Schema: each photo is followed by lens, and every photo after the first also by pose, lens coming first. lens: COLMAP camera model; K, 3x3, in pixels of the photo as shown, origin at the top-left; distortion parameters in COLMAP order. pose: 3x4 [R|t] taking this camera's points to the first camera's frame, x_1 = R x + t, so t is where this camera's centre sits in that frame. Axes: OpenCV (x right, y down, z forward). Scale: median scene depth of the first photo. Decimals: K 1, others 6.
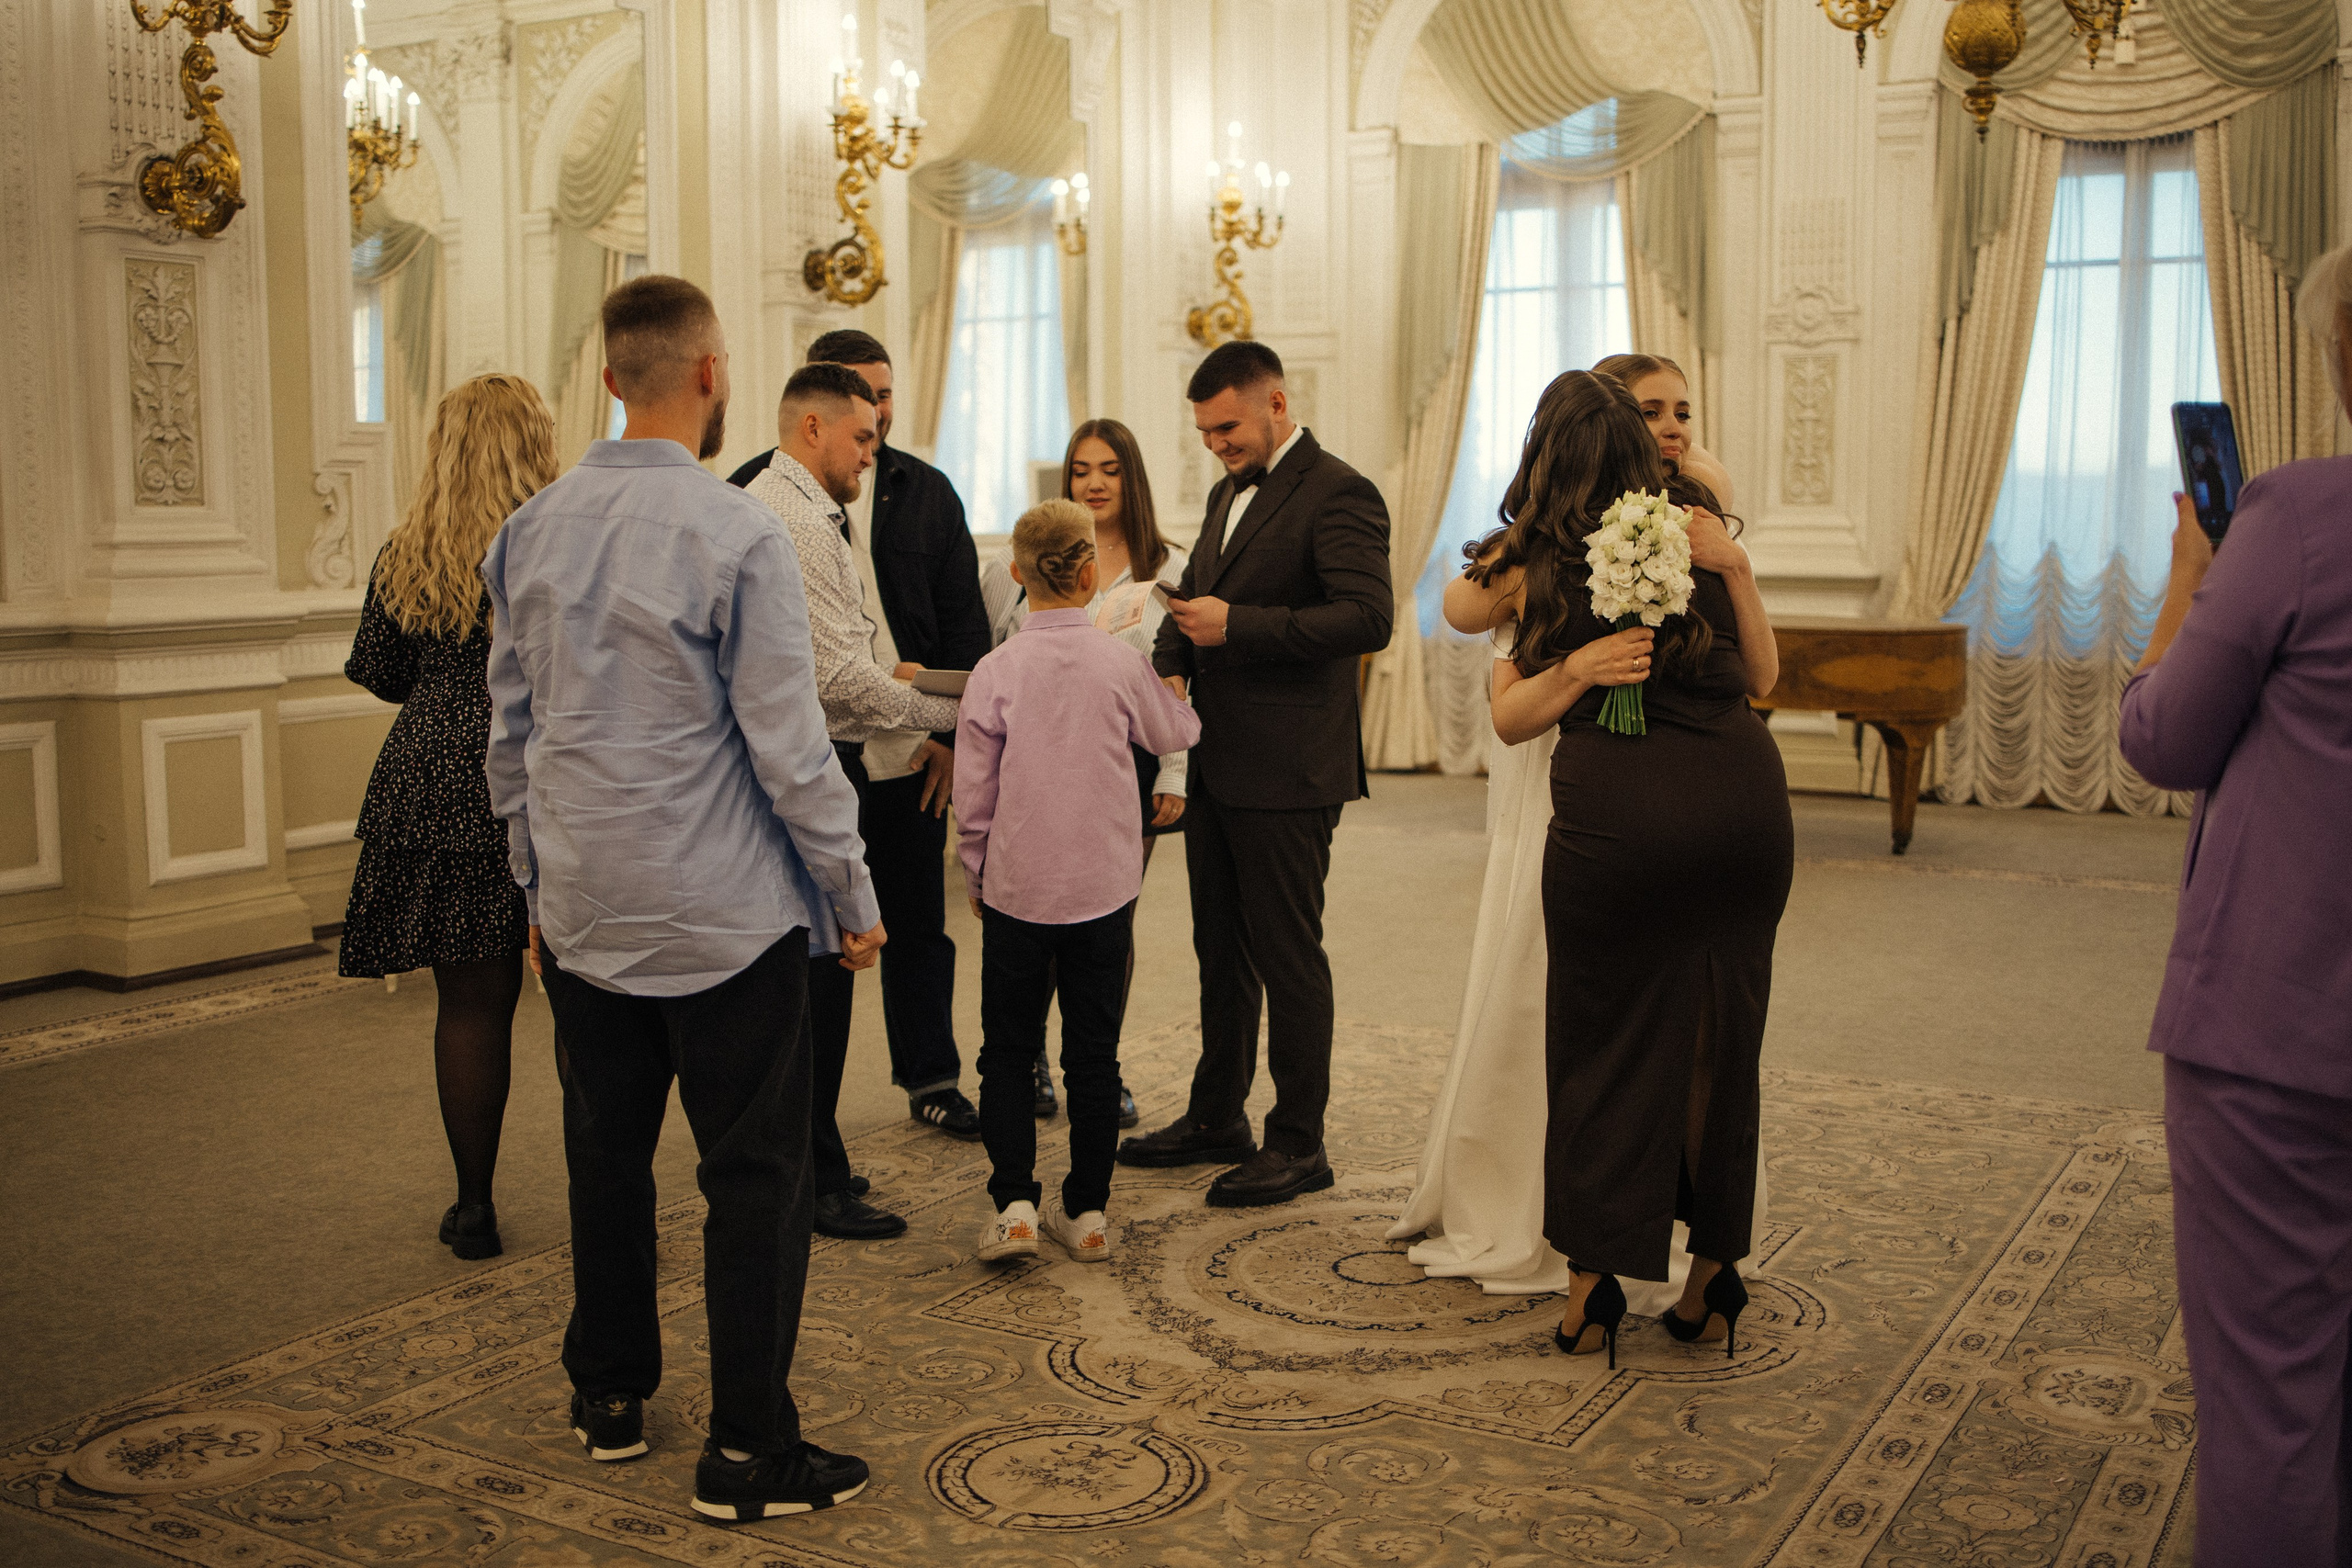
lens RADIAL K [[2360.7, 0, 1178.9], [0, 2360.7, 767.7], [0, 0, 1]] dist [-0.078369, 0.046821]
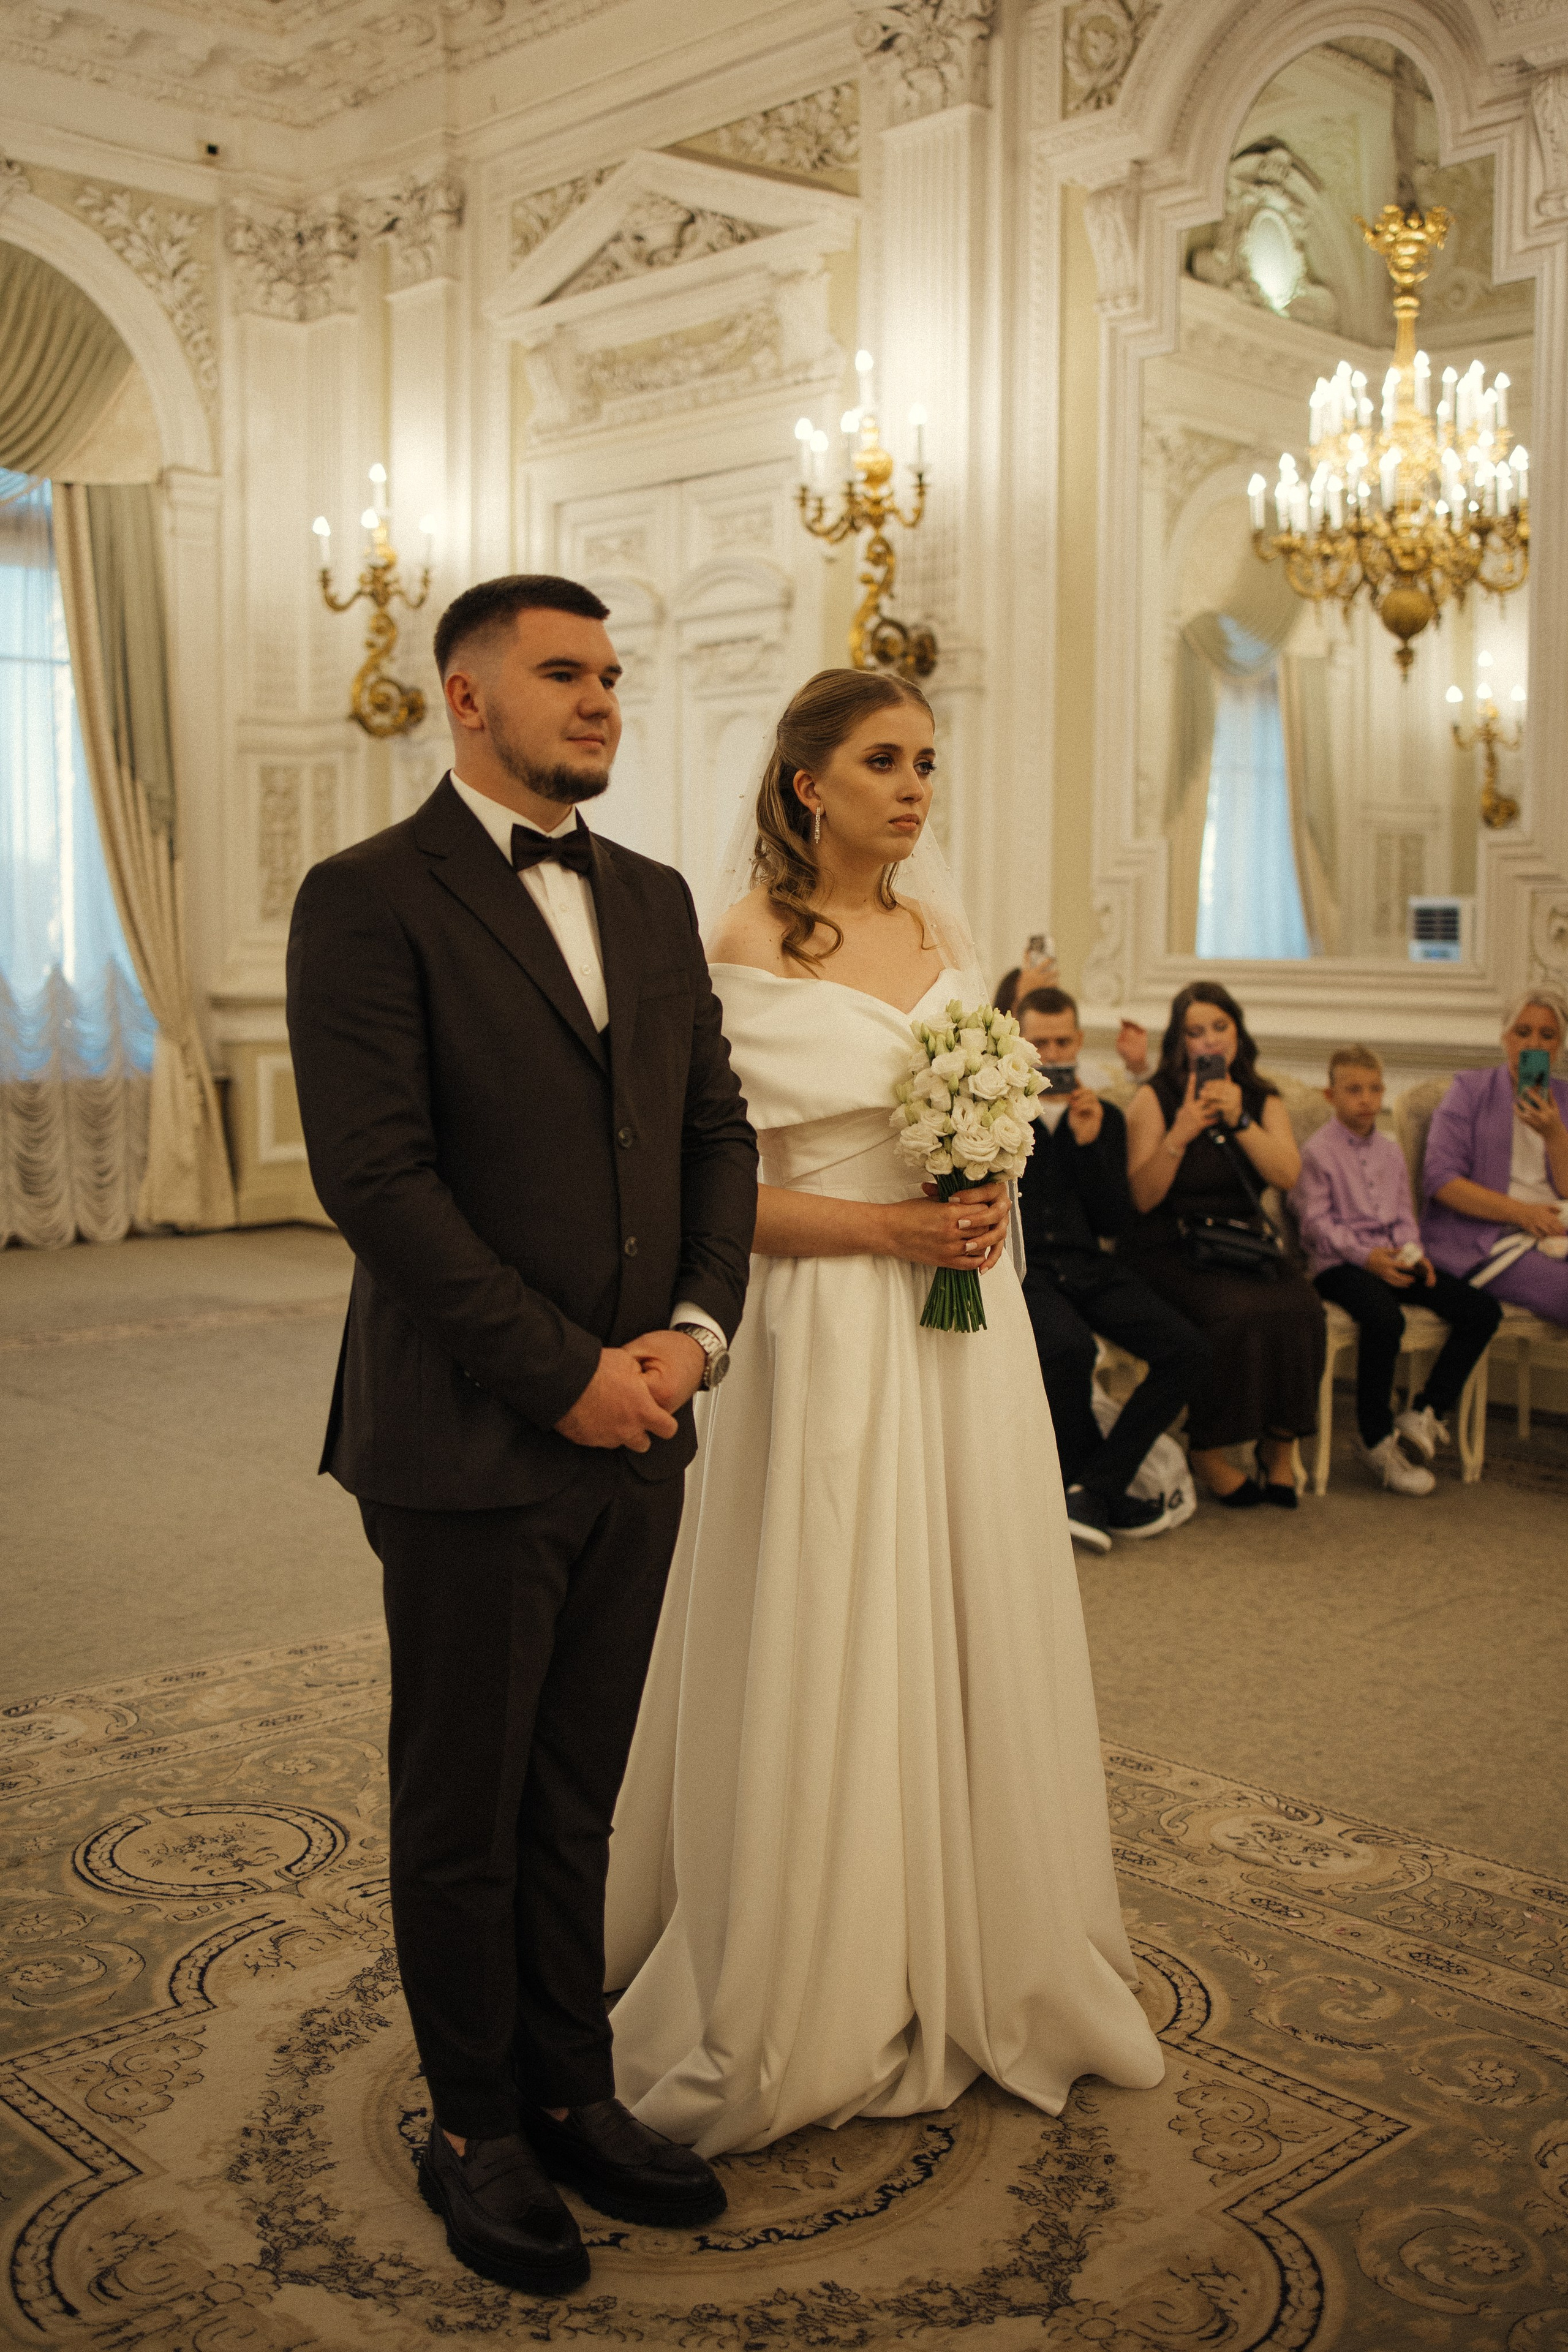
lens RADIAL K [[2410.4, 0, 792.1], [0, 2410.4, 1154.3], [0, 0, 1]] dist [-0.086820, 0.065364]
pose [[0.275685, -0.080154, 0.957900, -0.199427], [0.087934, 0.994442, 0.057904, -0.032070], [-0.957218, 0.068268, 0.281201, 0.299658]]
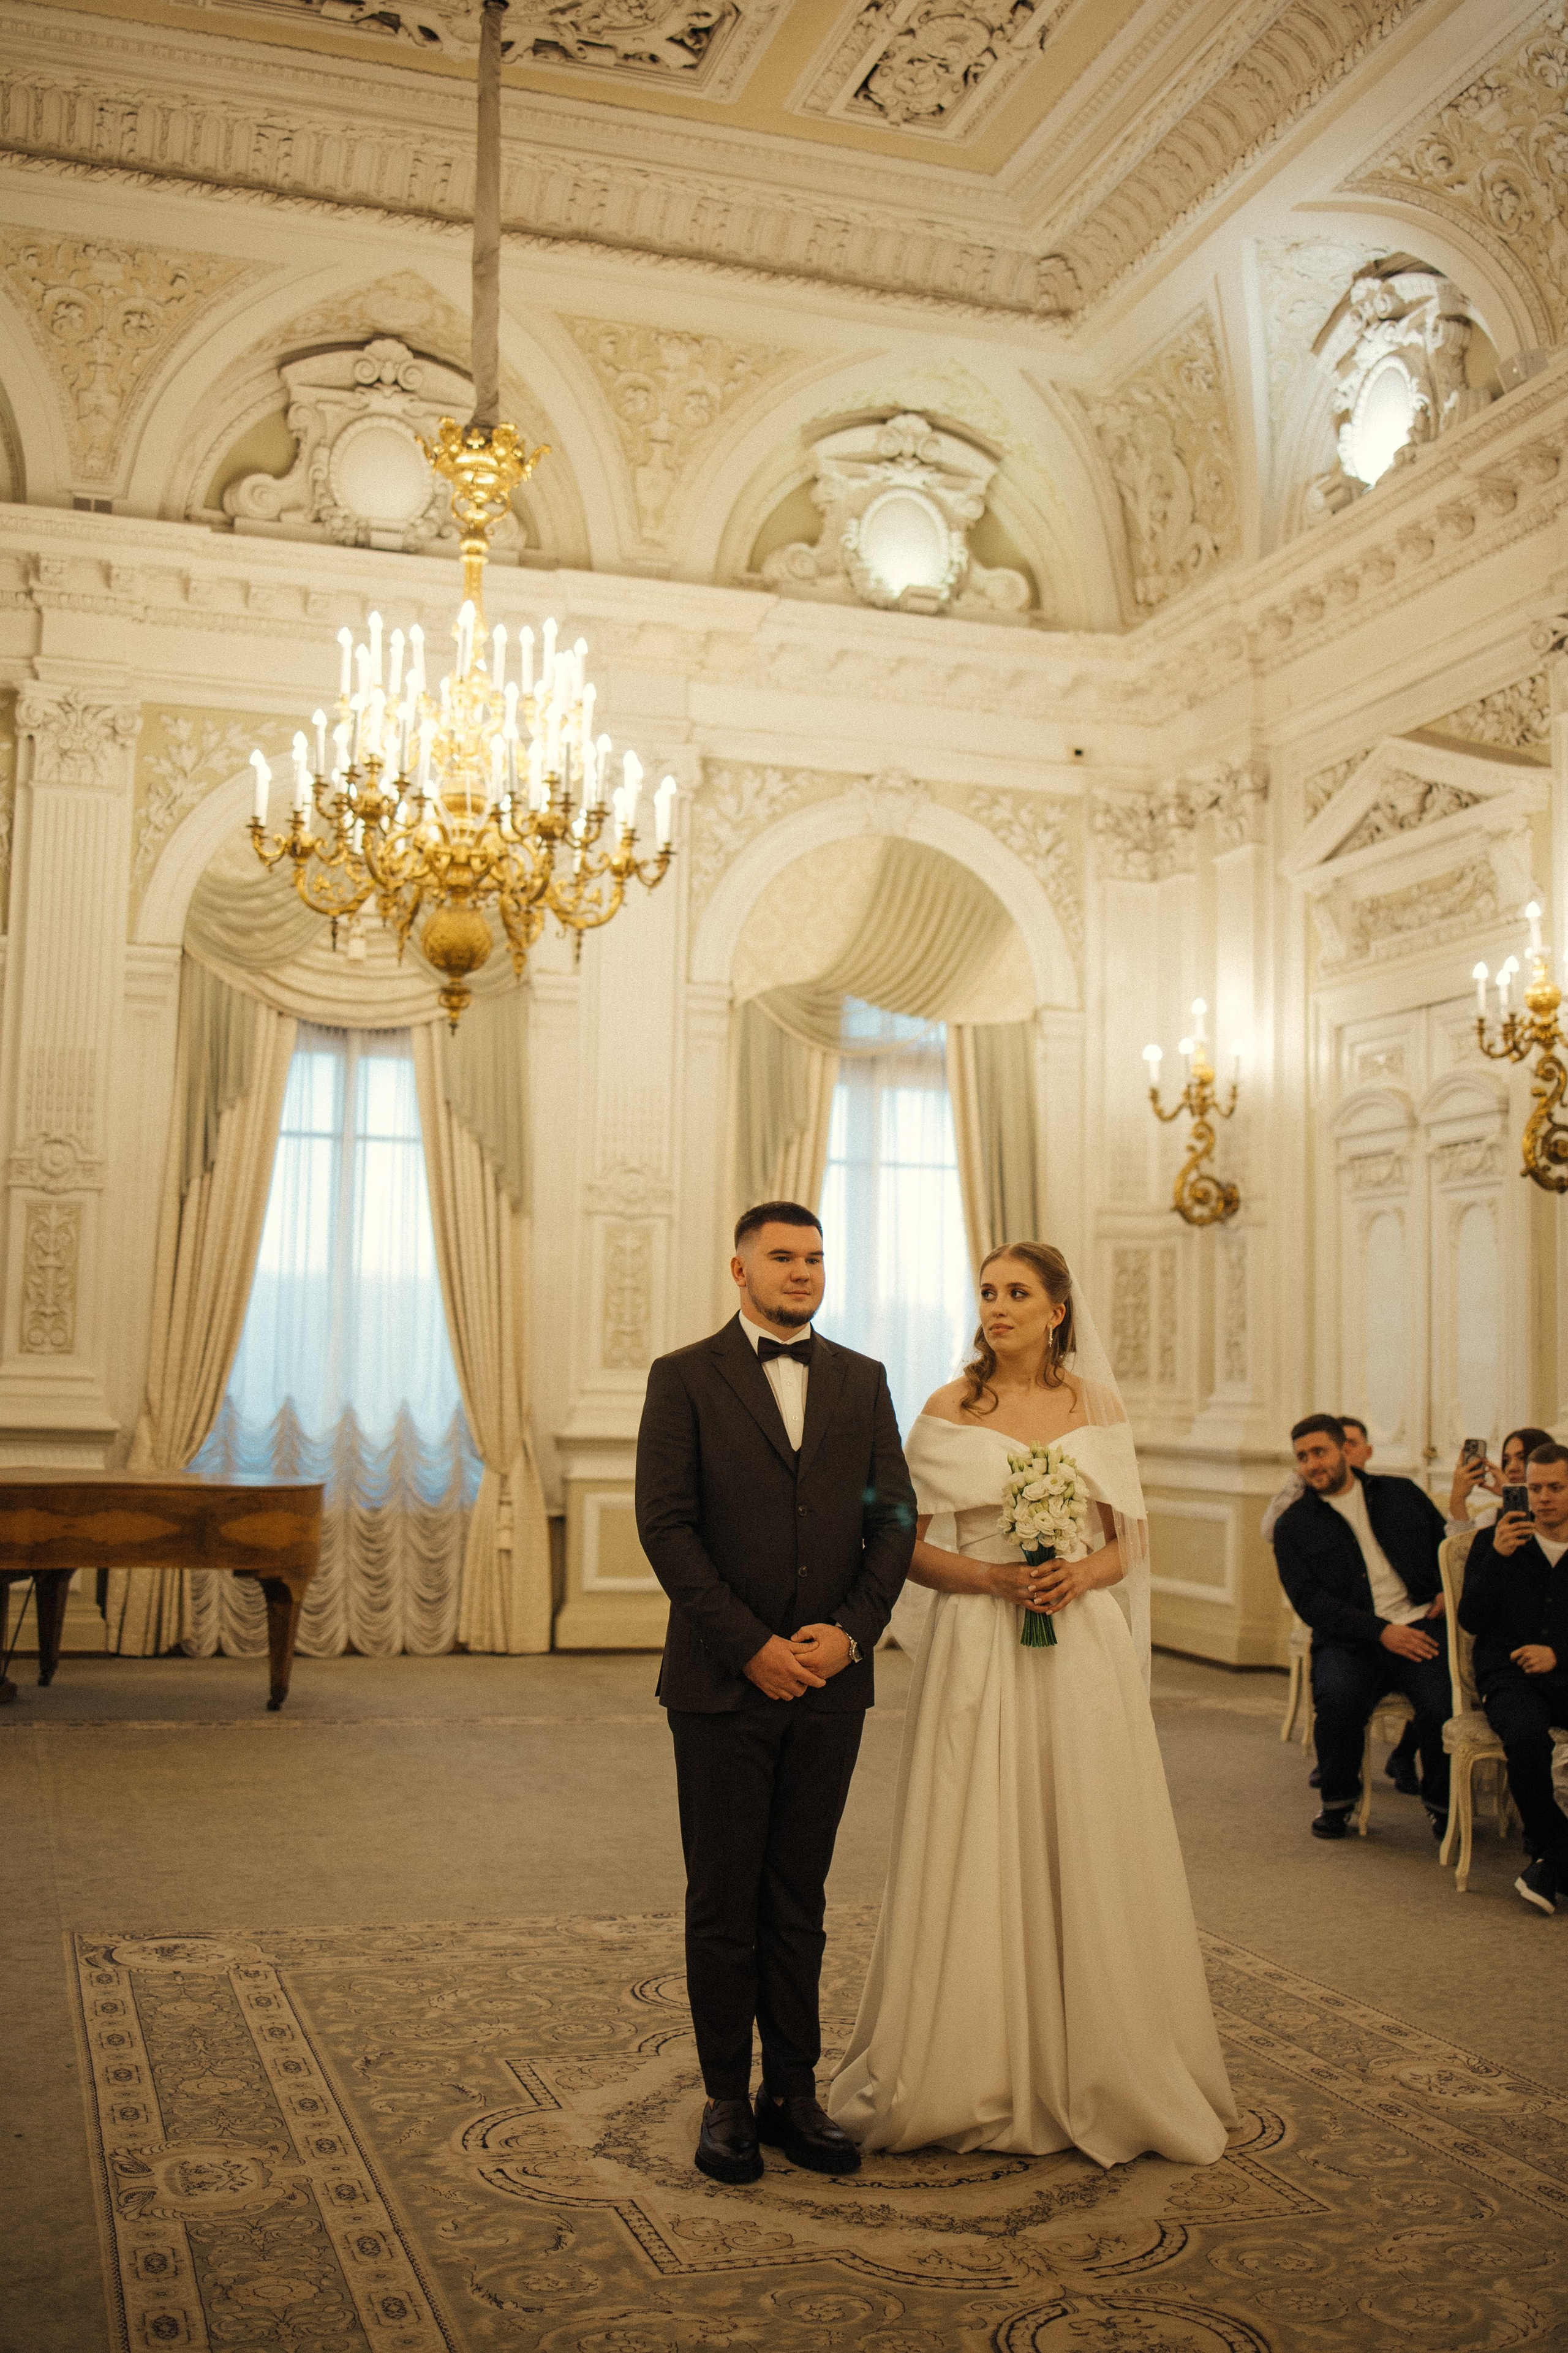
lens RADIAL K [[2445.3, 0, 784.3], [0, 2445.3, 1167.2], [0, 0, 1]] dist [-0.065552, -0.001179]
pose [[0.666167, 0.080681, 0.741426, -0.296681], [0.054309, 0.986244, -0.156119, -0.015393], [-0.743823, 0.144267, 0.652621, 0.109144]]
